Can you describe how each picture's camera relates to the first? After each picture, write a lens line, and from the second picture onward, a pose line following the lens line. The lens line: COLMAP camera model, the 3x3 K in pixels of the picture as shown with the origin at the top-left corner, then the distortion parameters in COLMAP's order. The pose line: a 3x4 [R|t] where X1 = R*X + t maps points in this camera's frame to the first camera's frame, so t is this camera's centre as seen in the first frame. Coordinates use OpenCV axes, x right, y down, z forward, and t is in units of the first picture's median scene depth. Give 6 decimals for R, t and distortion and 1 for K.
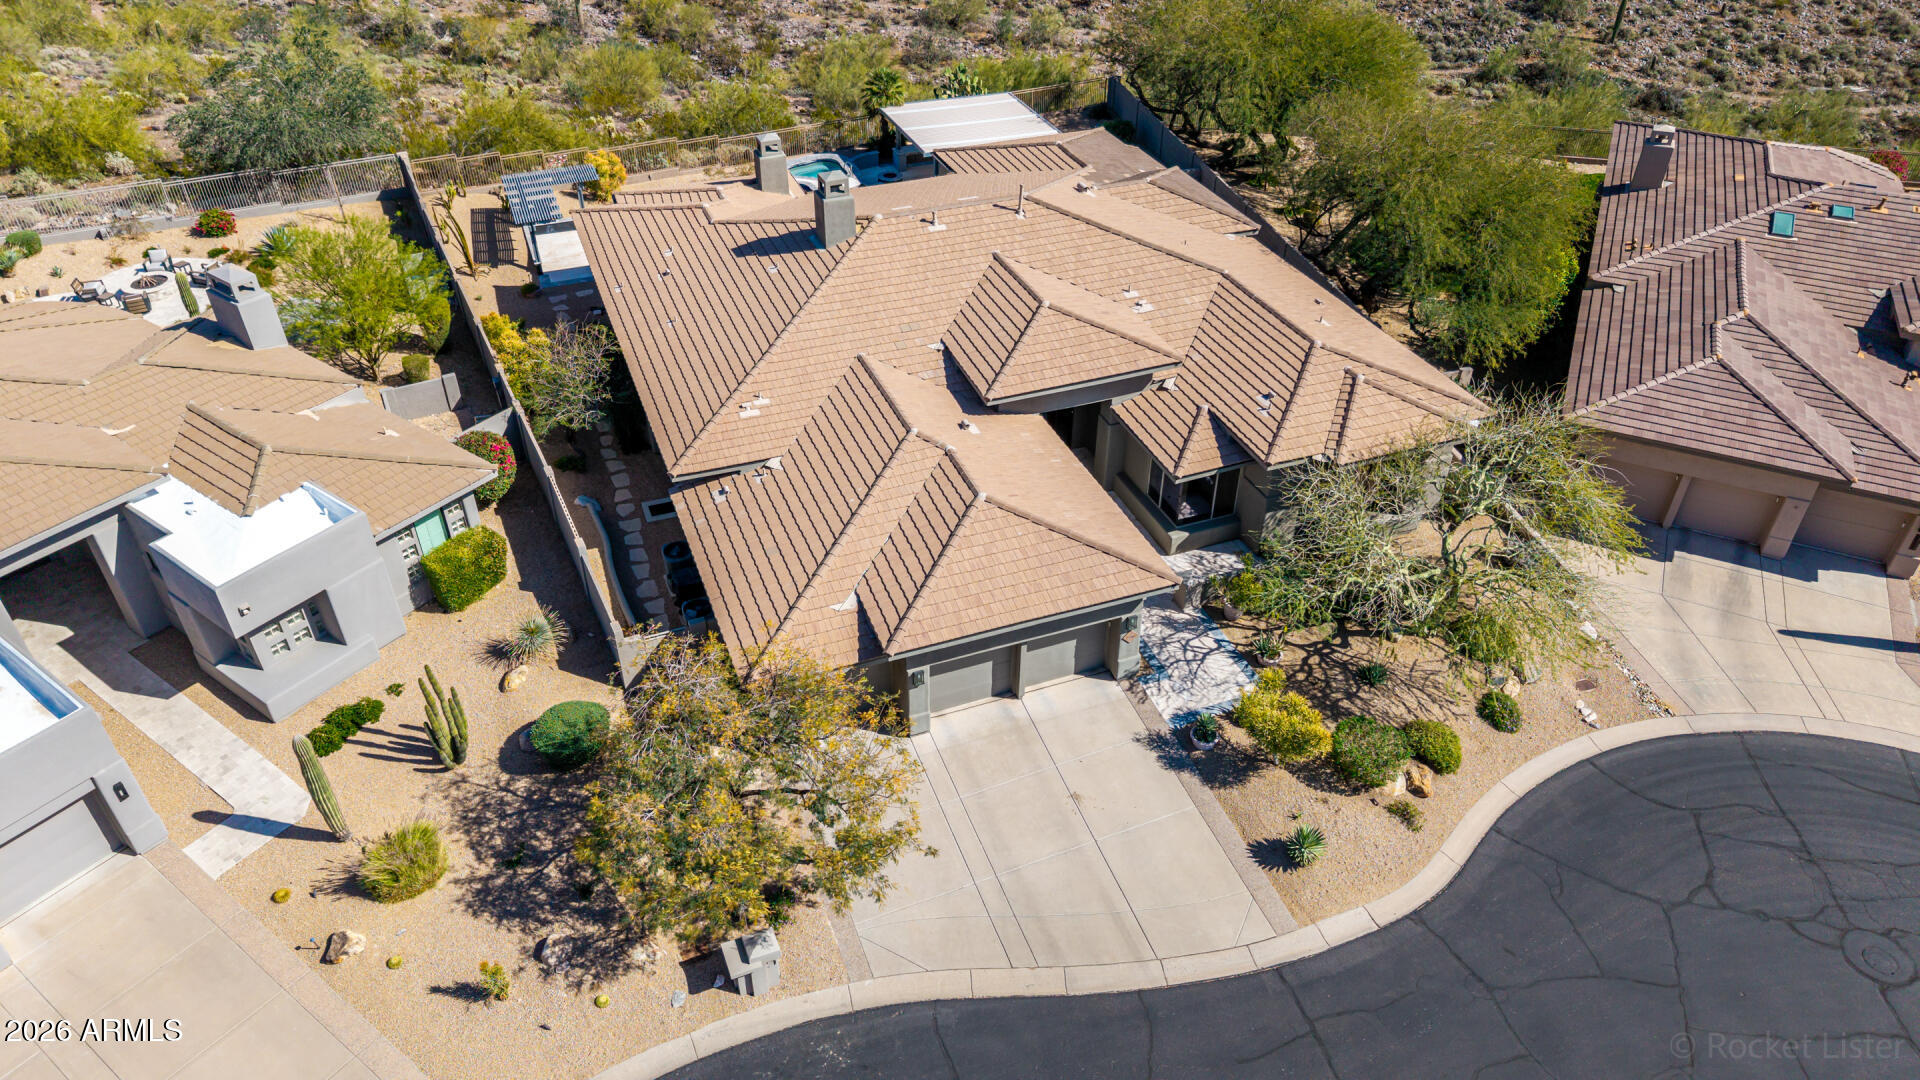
lens RADIAL K [[1293.1, 0, 961.4], [0, 1293.1, 536.0], [0, 0, 1]] dist [0.037679, -0.042570]
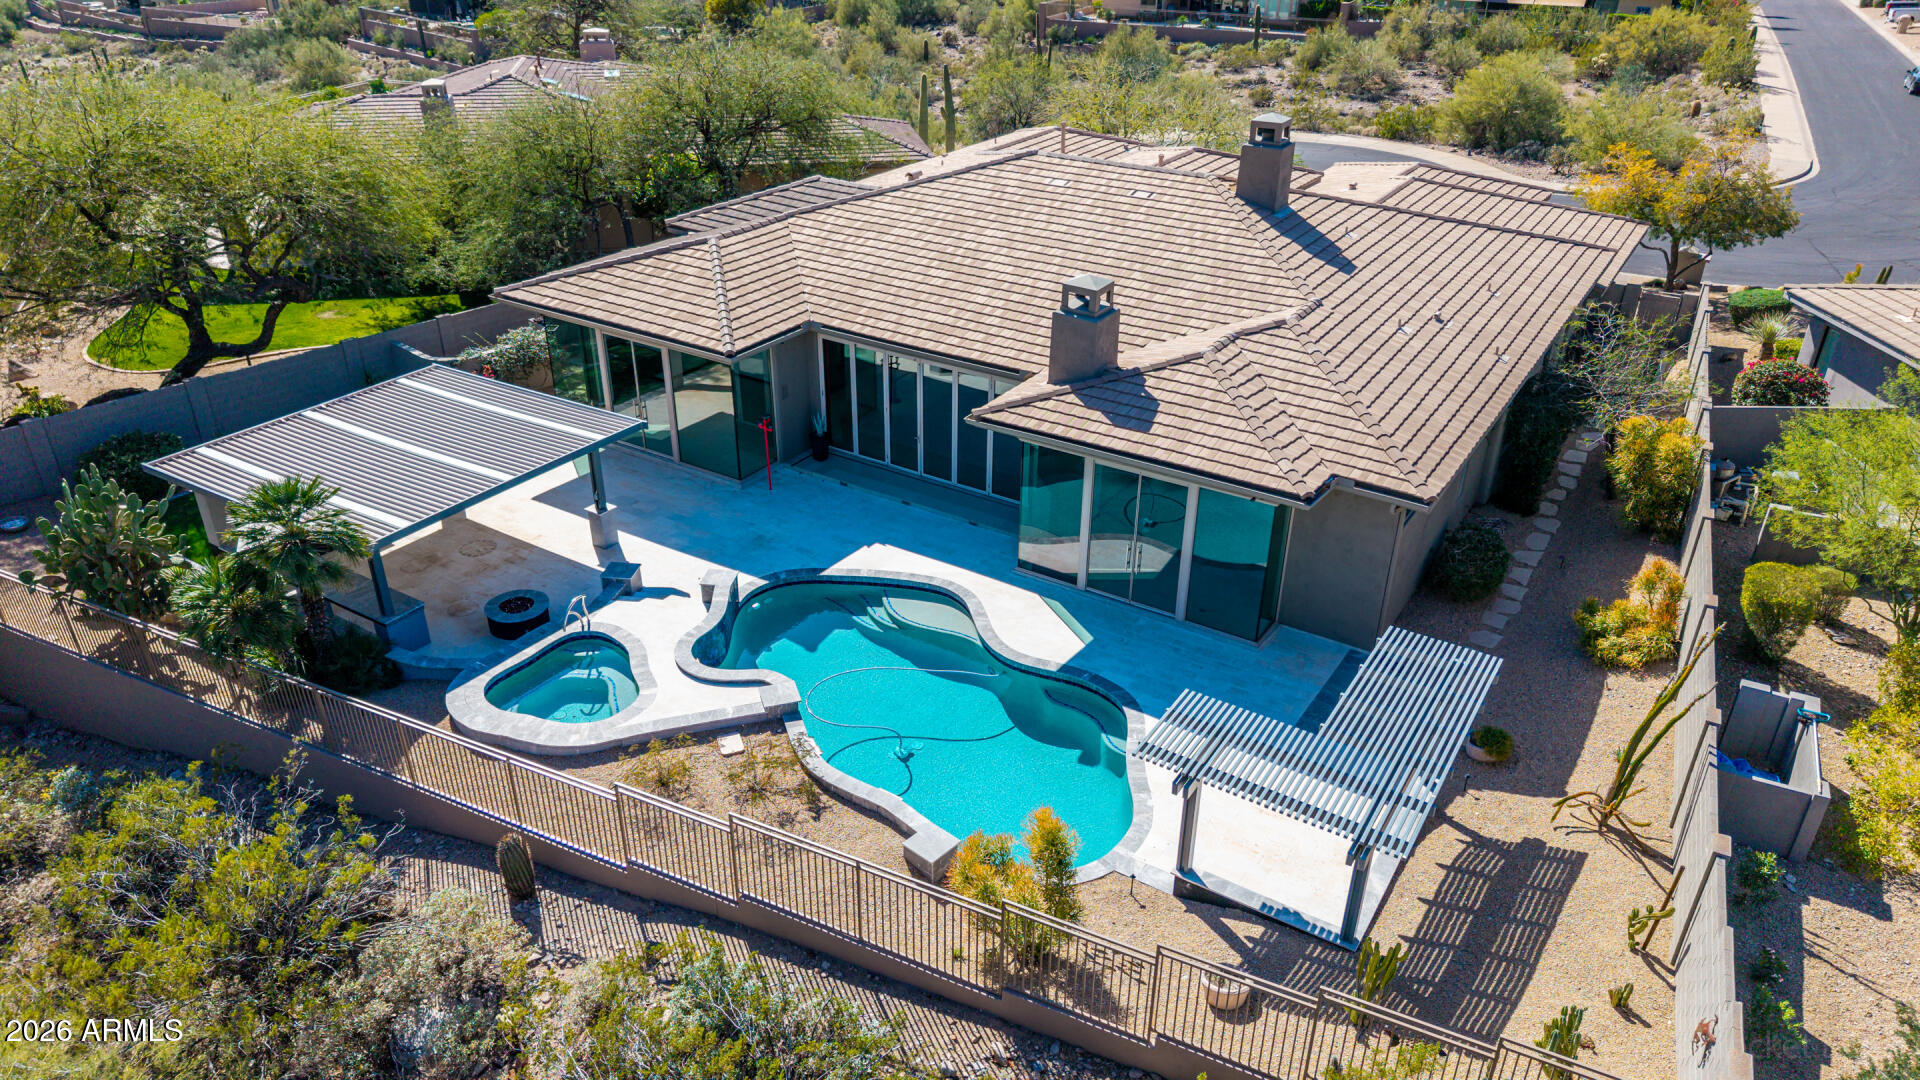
lens RADIAL K [[1293.1, 0, 961.4], [0, 1293.1, 536.0], [0, 0, 1]] dist [0.037679, -0.042570]
pose [[-0.585707, -0.391051, 0.709948, -0.745700], [0.476052, 0.542940, 0.691803, -0.892809], [-0.655989, 0.743166, -0.131843, 1.644065]]
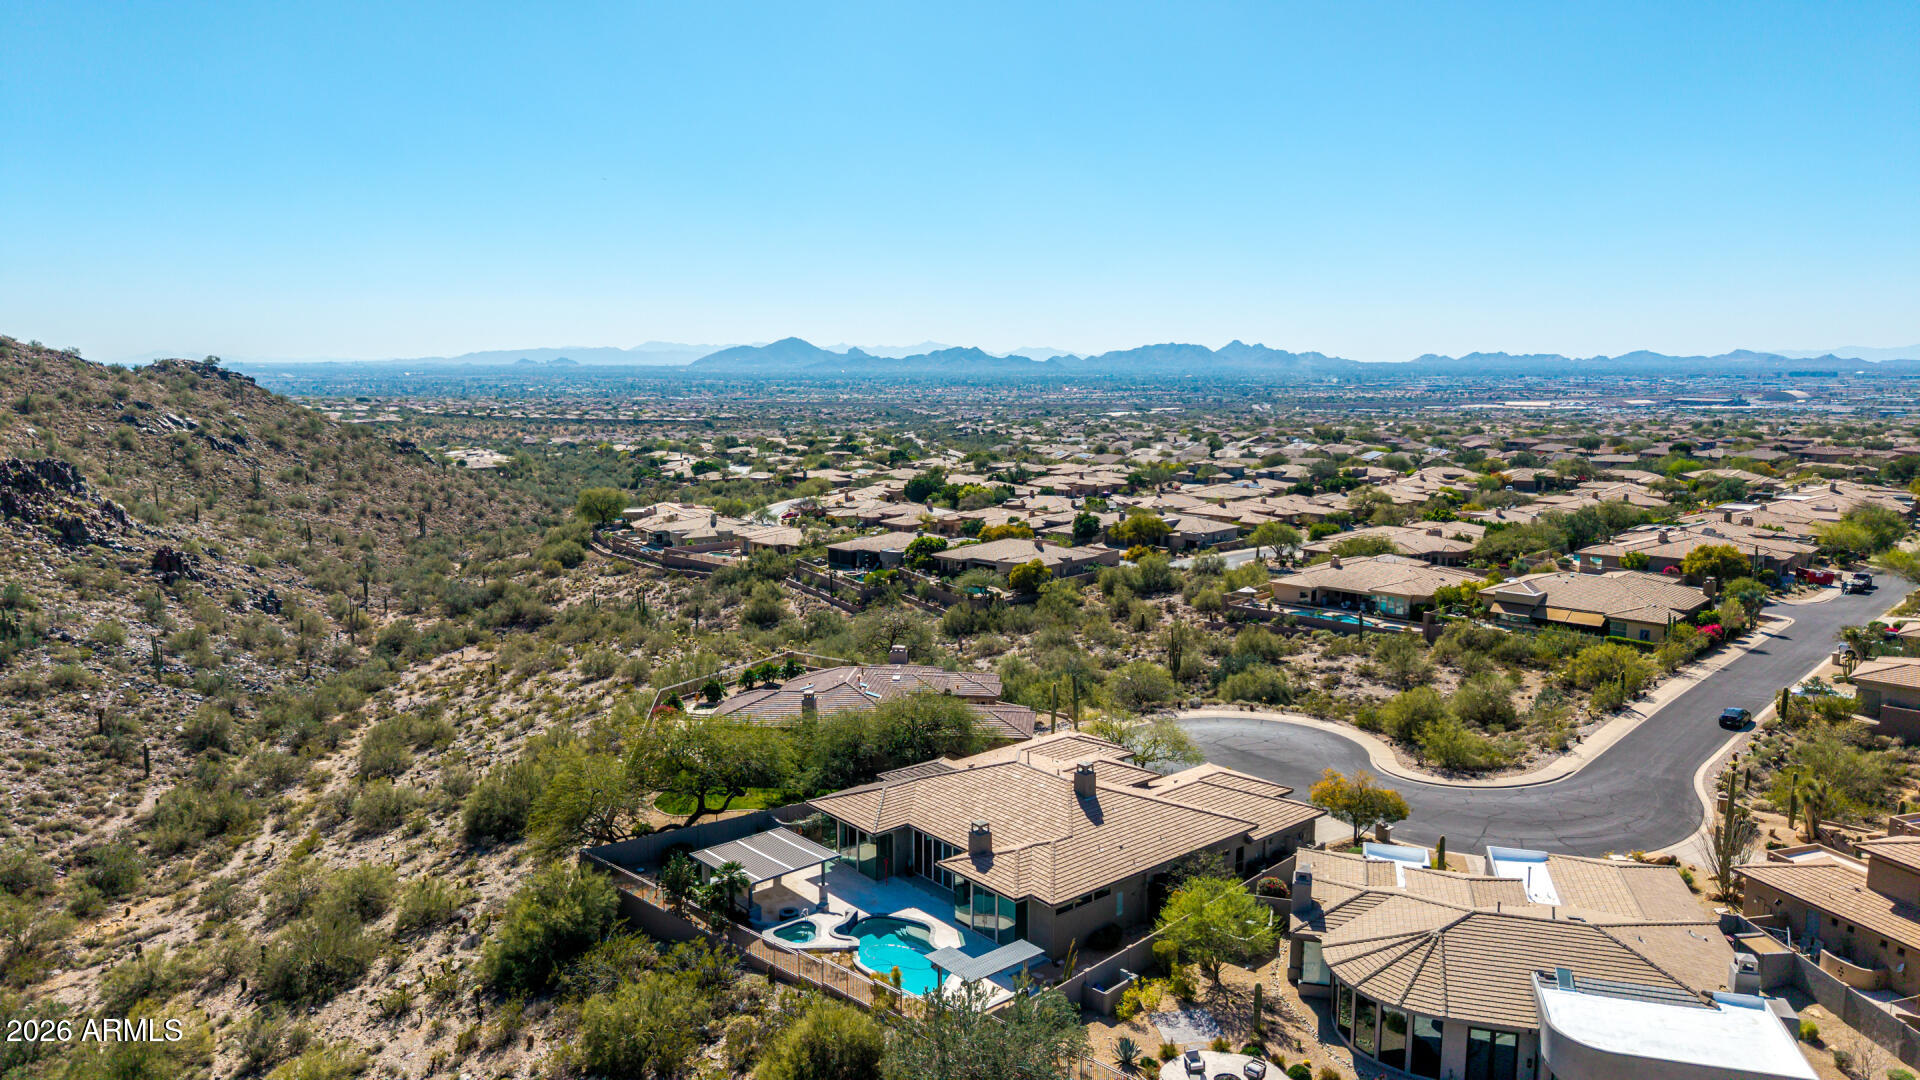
lens RADIAL K [[1265.5, 0, 960.0], [0, 1265.5, 540.0], [0, 0, 1]] dist [0.037168, -0.000796]
pose [[-0.334976, -0.141429, 0.931552, -2.173292], [0.562214, 0.763382, 0.318063, -1.519183], [-0.756113, 0.630275, -0.176201, 1.496917]]
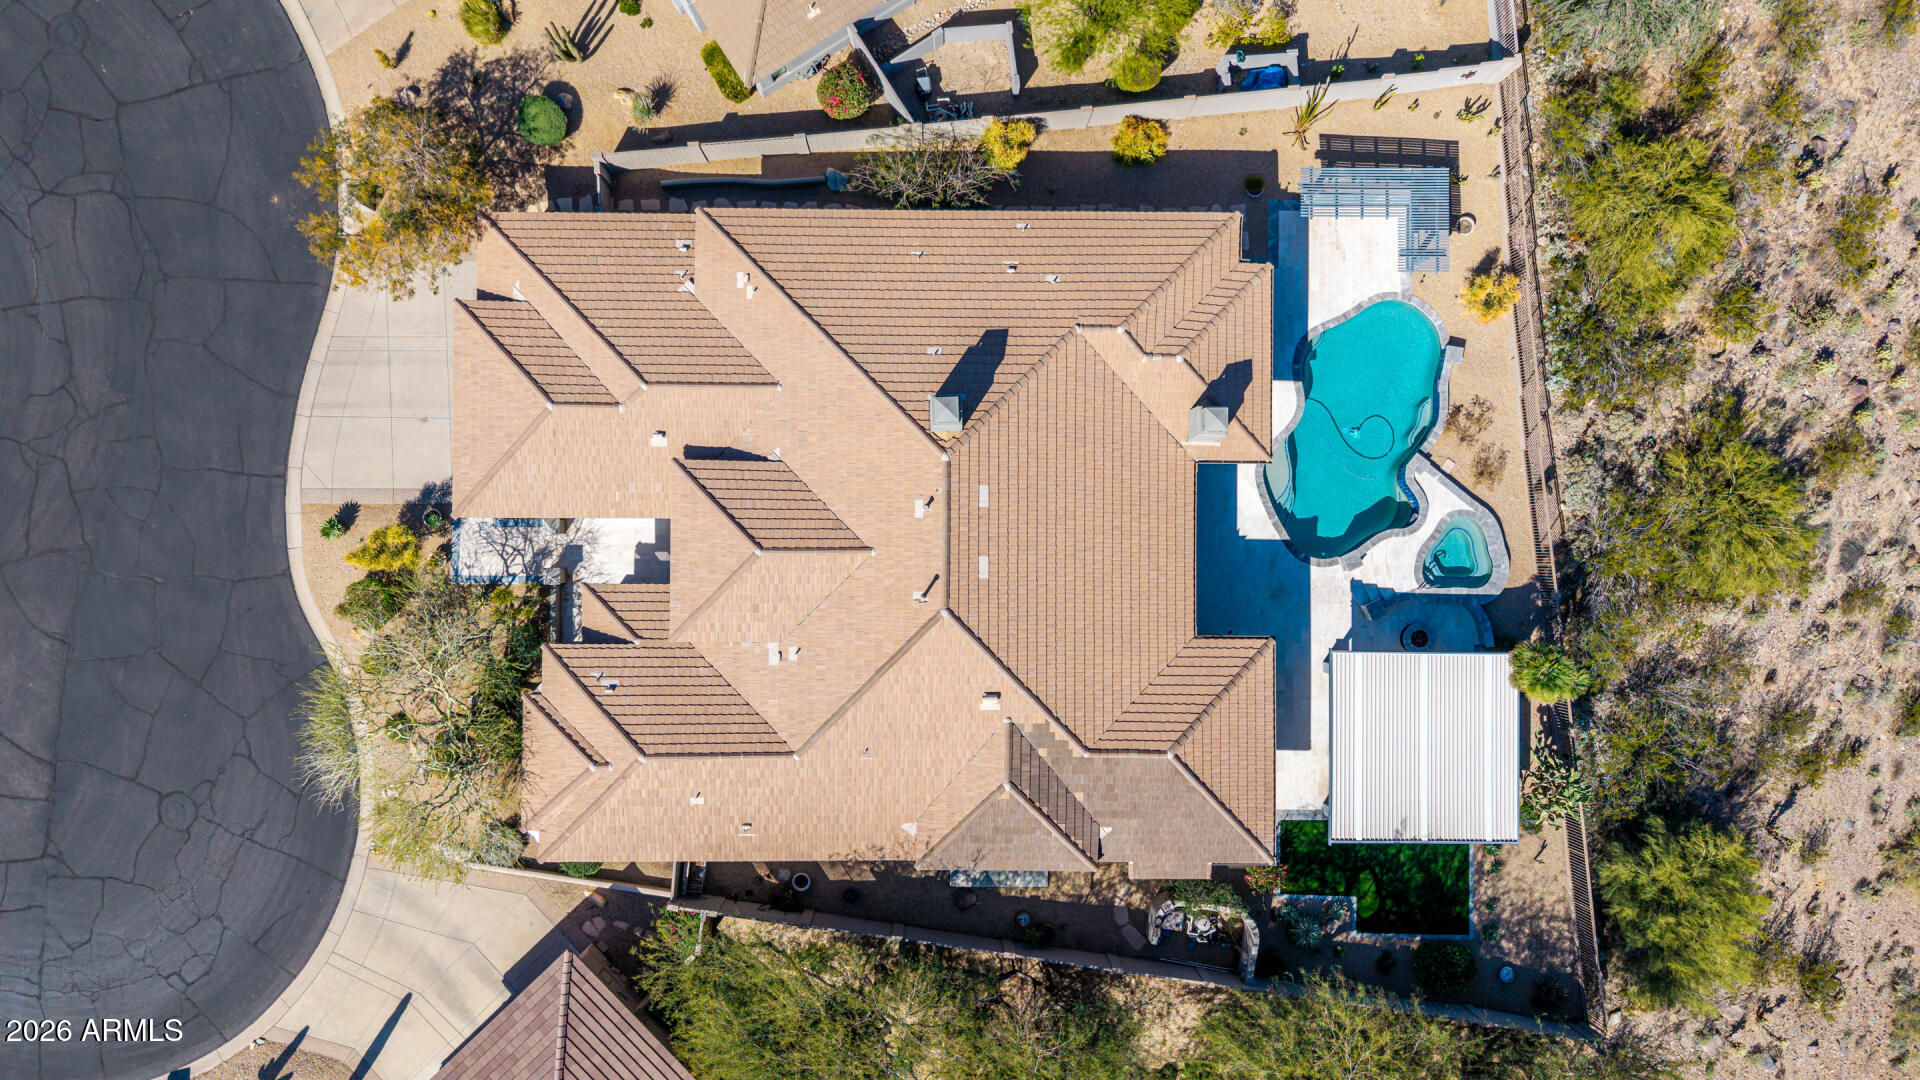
lens RADIAL K [[1293.1, 0, 961.4], [0, 1293.1, 536.0], [0, 0, 1]] dist [0.037679, -0.042570]
pose [[-0.366968, 0.930036, -0.019185, 0.008773], [-0.565917, -0.206833, 0.798096, -1.298022], [0.738290, 0.303733, 0.602224, 0.503216]]
